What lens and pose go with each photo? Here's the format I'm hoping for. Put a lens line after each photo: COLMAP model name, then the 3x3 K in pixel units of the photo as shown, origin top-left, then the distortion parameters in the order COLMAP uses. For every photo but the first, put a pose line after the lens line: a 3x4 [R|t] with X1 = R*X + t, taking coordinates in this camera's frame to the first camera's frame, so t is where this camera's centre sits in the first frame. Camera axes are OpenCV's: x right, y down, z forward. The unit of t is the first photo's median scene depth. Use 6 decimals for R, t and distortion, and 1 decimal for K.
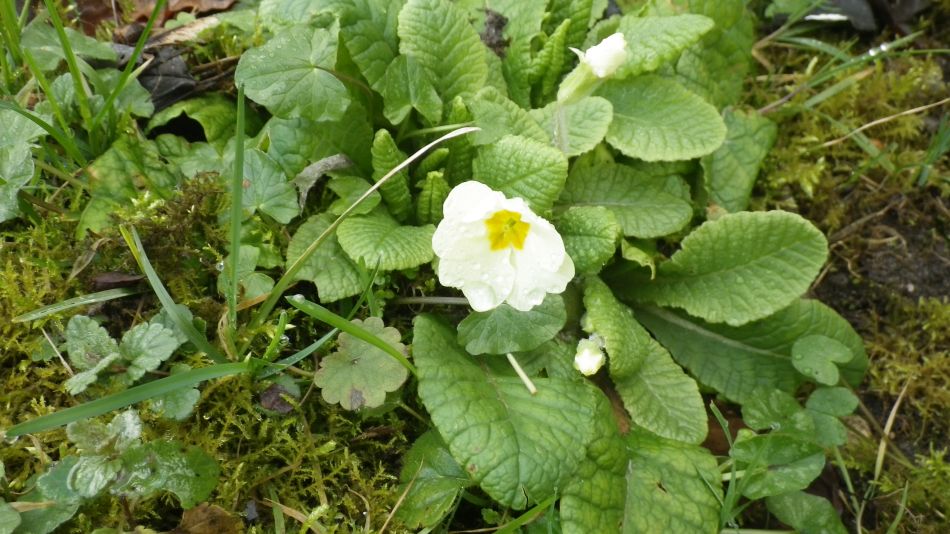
lens RADIAL K [[1172.6, 0, 475.0], [0, 1172.6, 267.0], [0, 0, 1]] dist [0.001348, -0.000235]
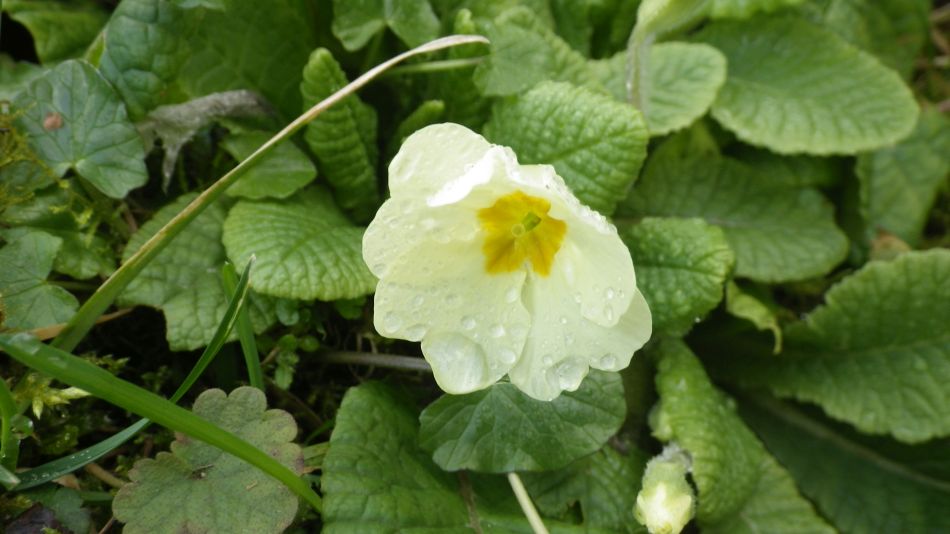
lens RADIAL K [[1177.3, 0, 475.0], [0, 1177.3, 267.0], [0, 0, 1]] dist [0.001541, -0.005754]
pose [[0.995965, 0.076708, -0.046577, 0.028246], [-0.078486, 0.996204, -0.037639, 0.001994], [0.043513, 0.041142, 0.998205, 0.439780]]
